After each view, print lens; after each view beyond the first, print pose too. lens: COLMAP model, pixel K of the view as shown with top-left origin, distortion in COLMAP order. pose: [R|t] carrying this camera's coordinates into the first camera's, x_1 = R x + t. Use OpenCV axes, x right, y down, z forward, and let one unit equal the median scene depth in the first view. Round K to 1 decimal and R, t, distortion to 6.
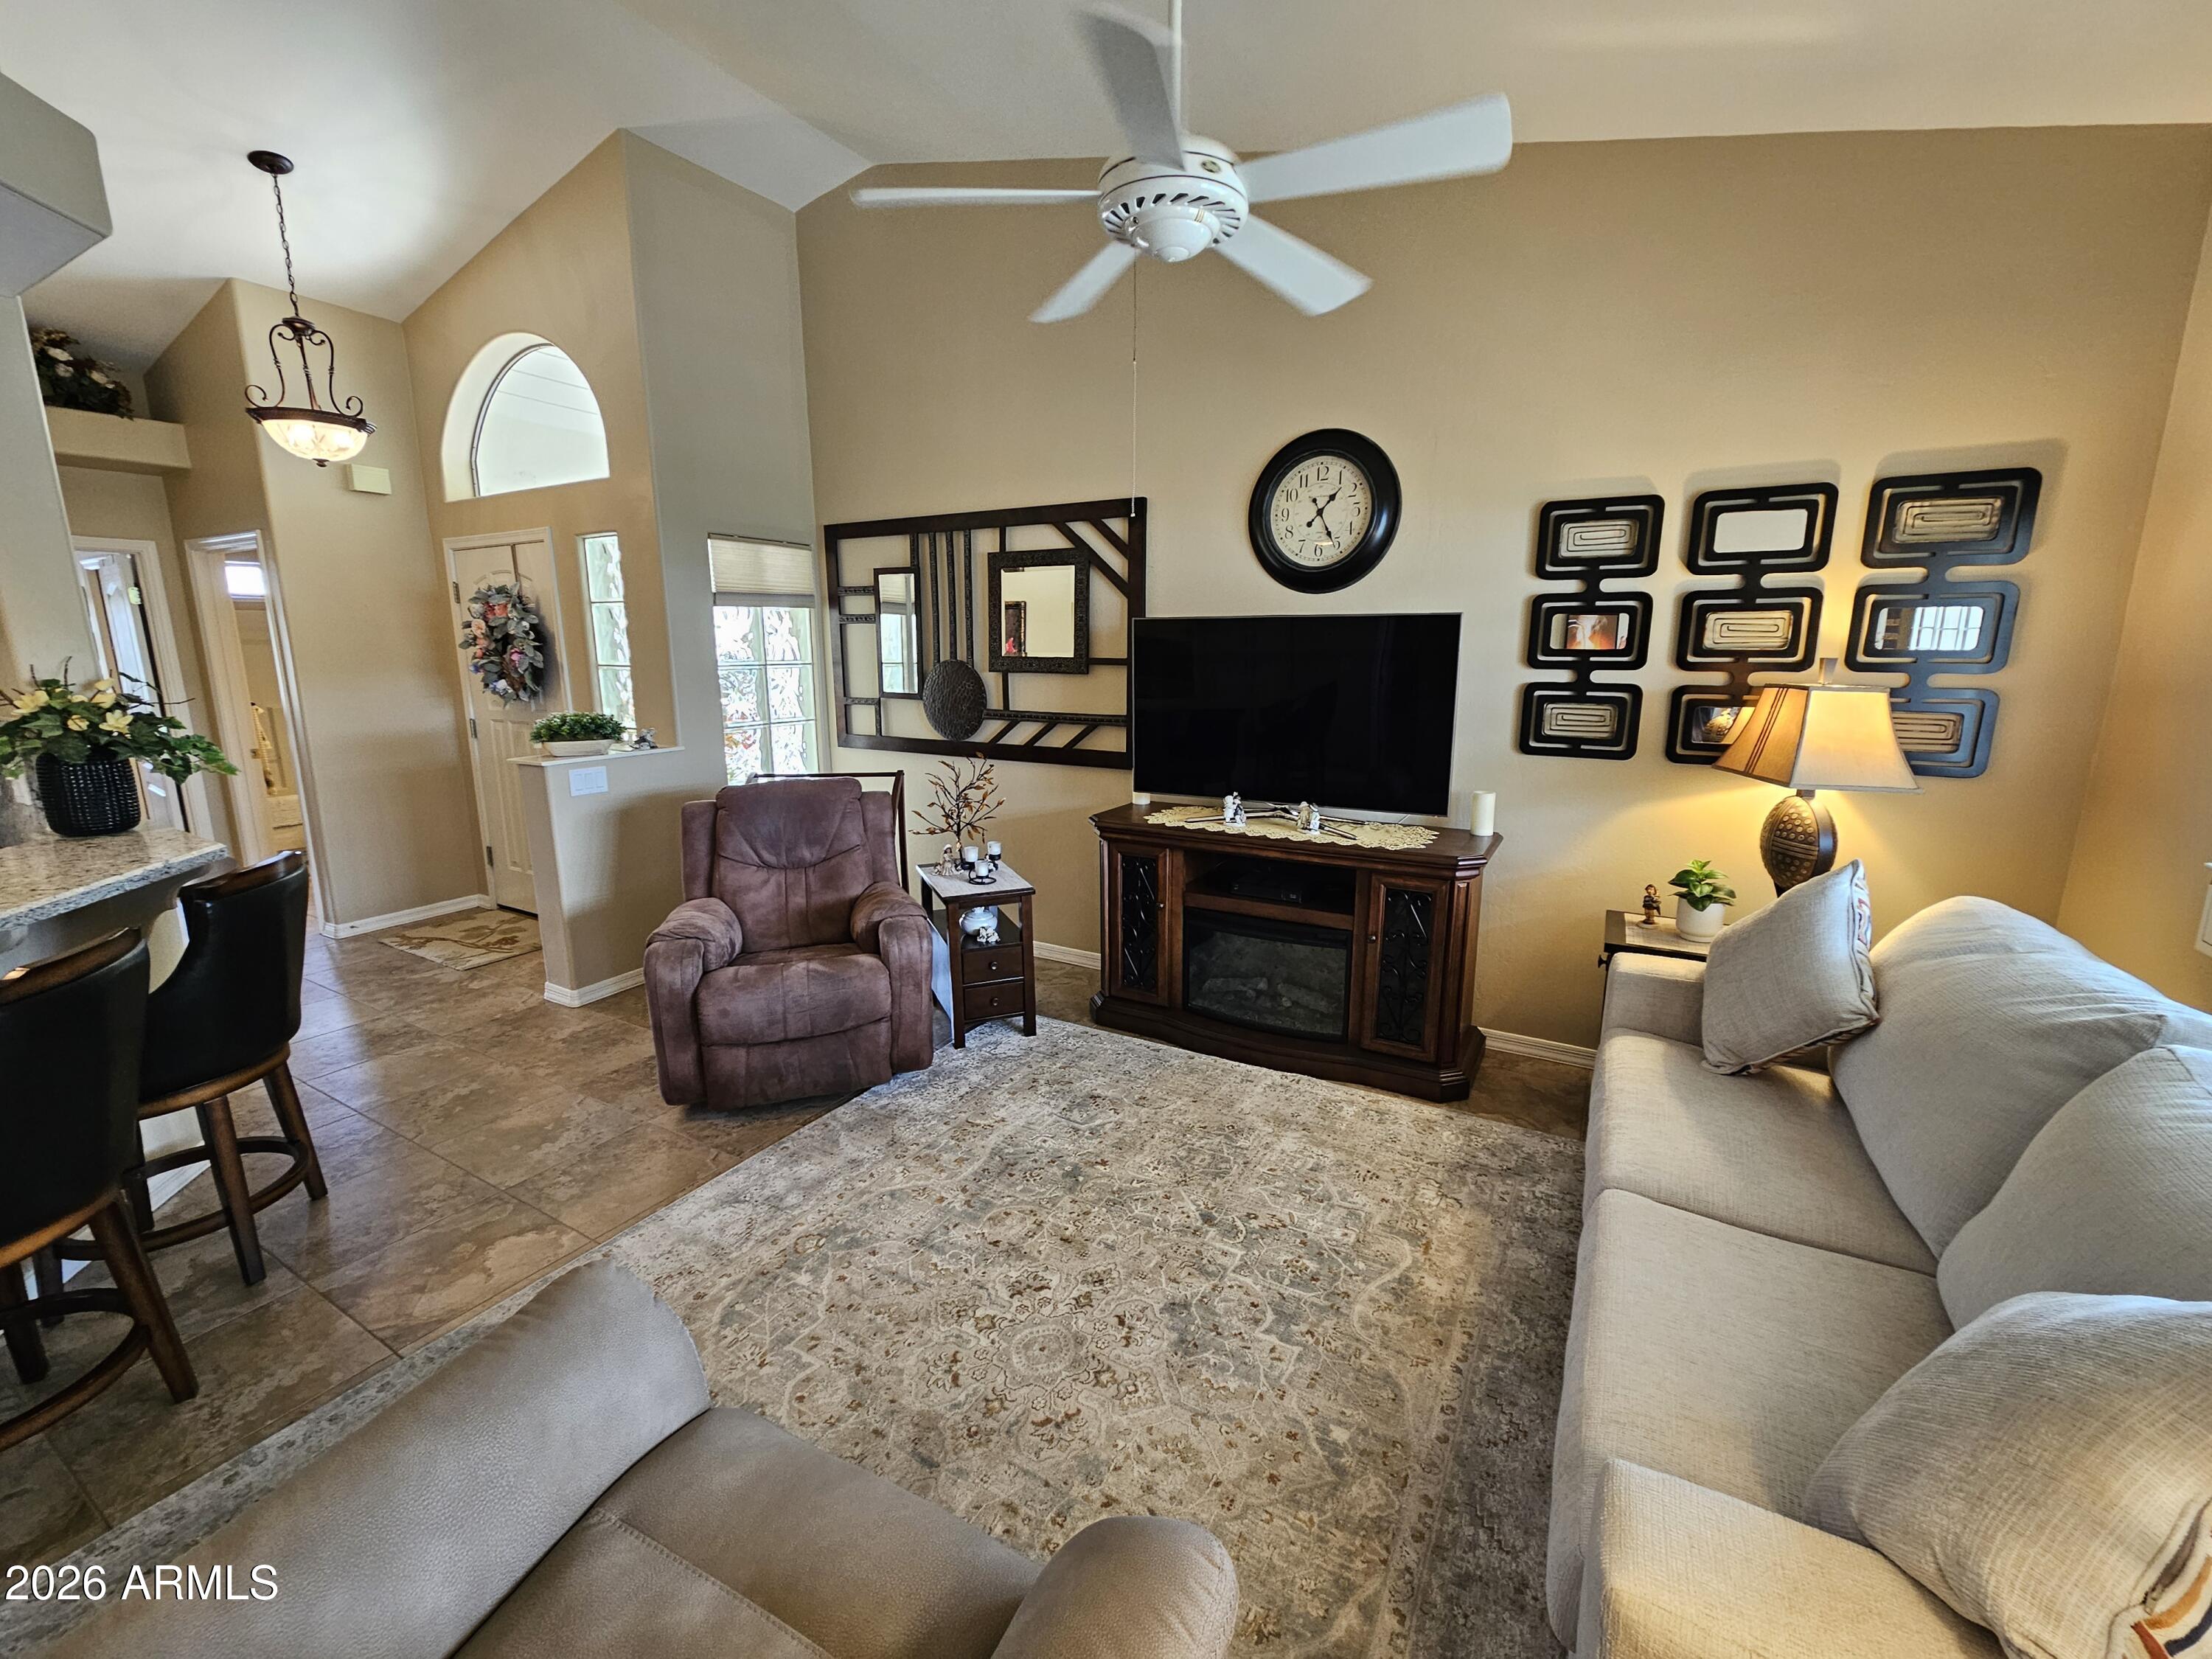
lens RADIAL K [[904.8, 0, 1110.4], [0, 904.8, 826.7], [0, 0, 1]] dist [0.000007, 0.000286]
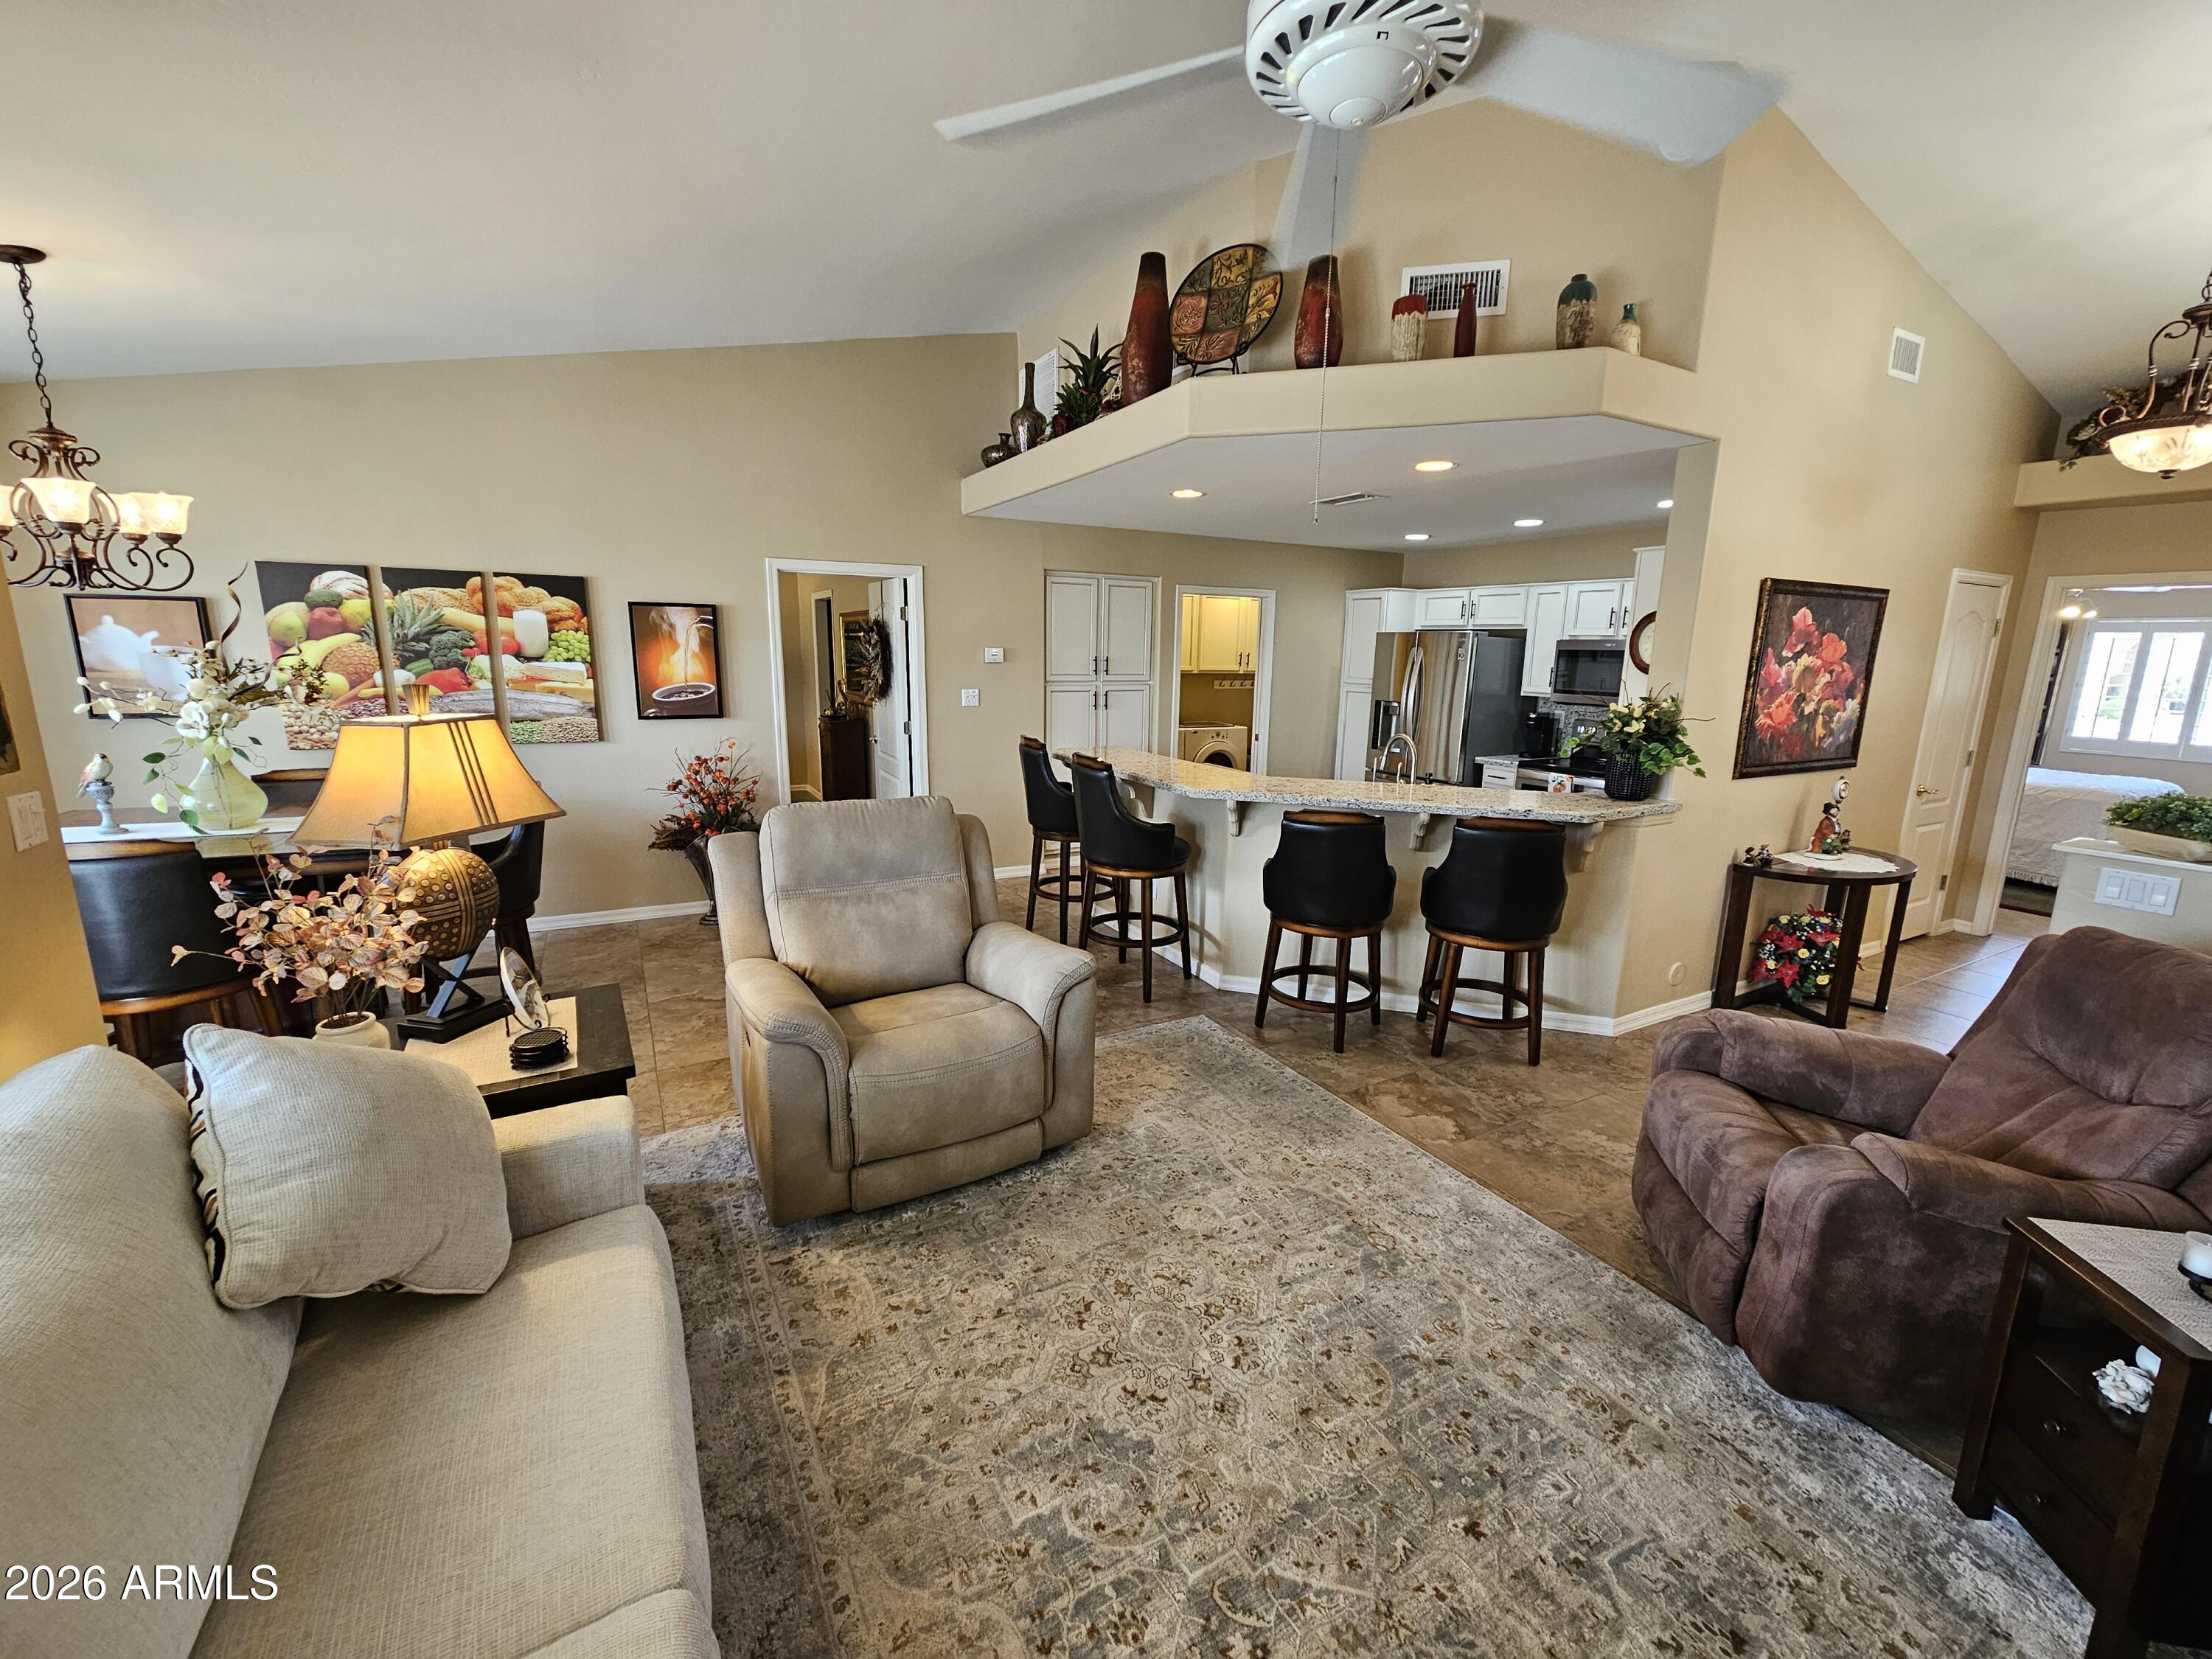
lens RADIAL K [[904.8, 0, 1110.4], [0, 904.8, 826.7], [0, 0, 1]] dist [0.000007, 0.000286]
pose [[-0.518775, 0.158444, -0.840100, 0.433999], [-0.187753, 0.937569, 0.292767, -0.165606], [0.834039, 0.309611, -0.456639, 0.712898]]
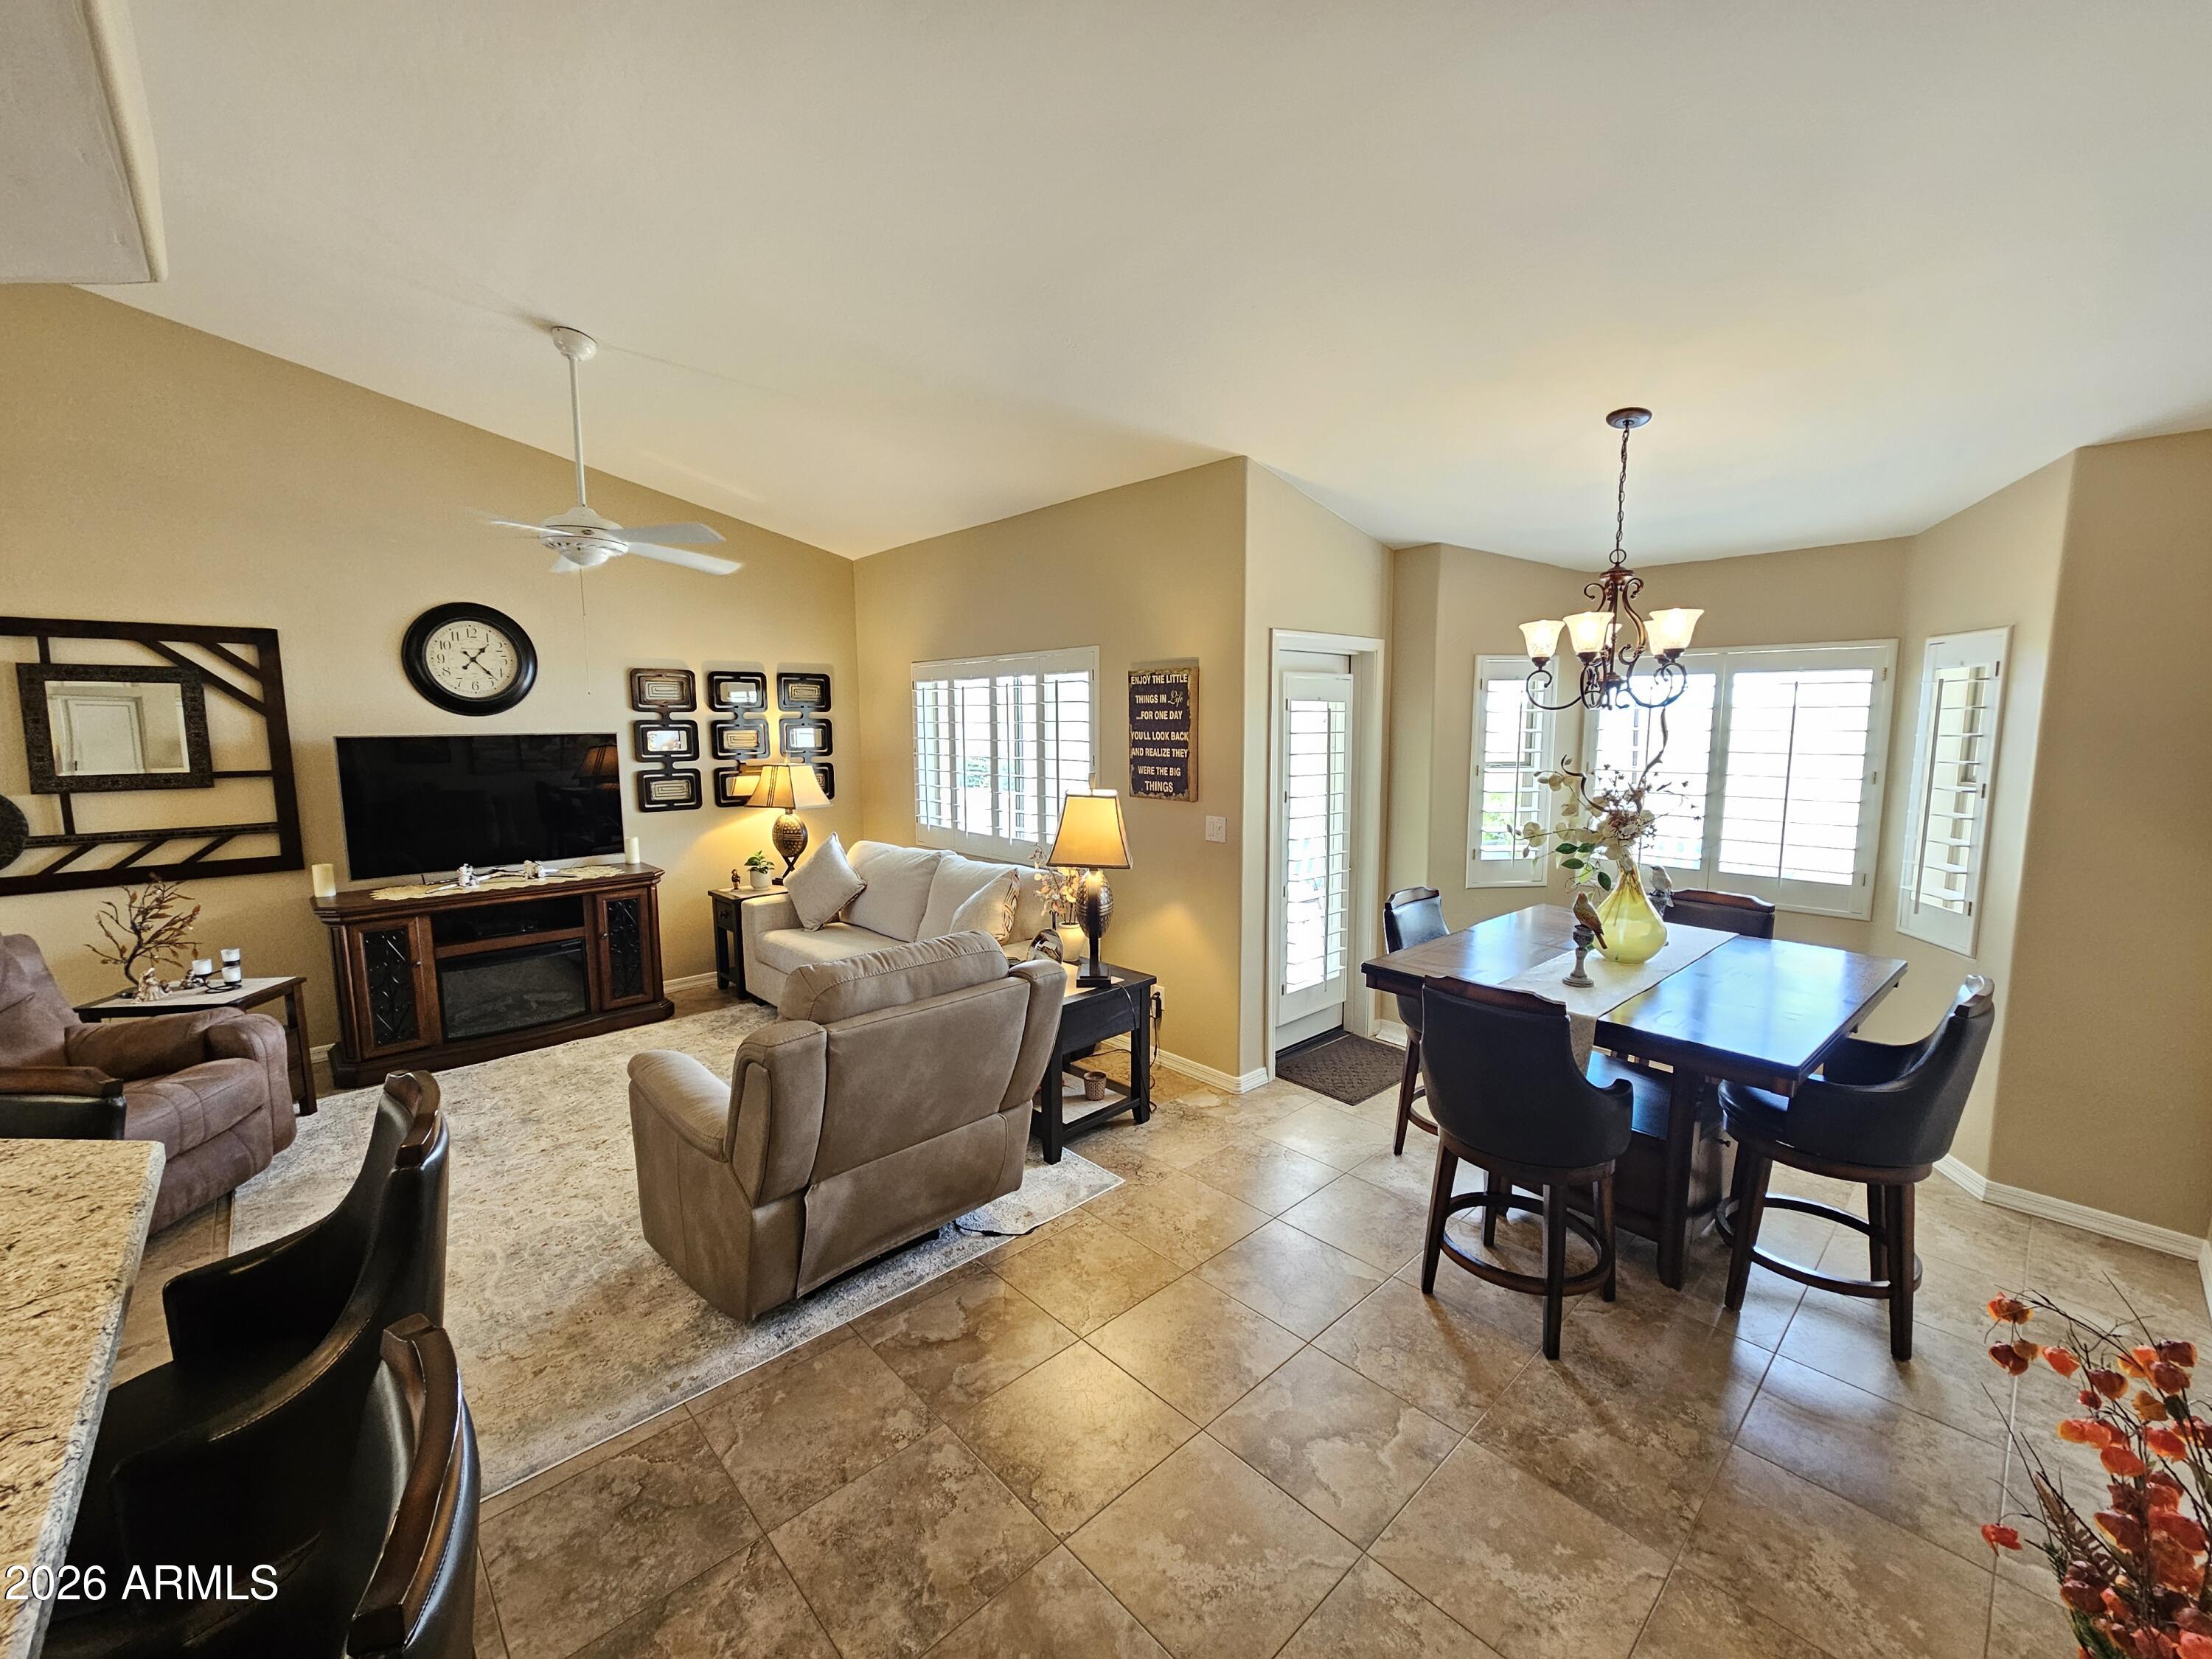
lens RADIAL K [[904.8, 0, 1110.4], [0, 904.8, 826.7], [0, 0, 1]] dist [0.000007, 0.000286]
pose [[0.293517, -0.115876, 0.948905, -0.821651], [0.194032, 0.979186, 0.059555, 0.013158], [-0.936055, 0.166638, 0.309891, -0.307692]]
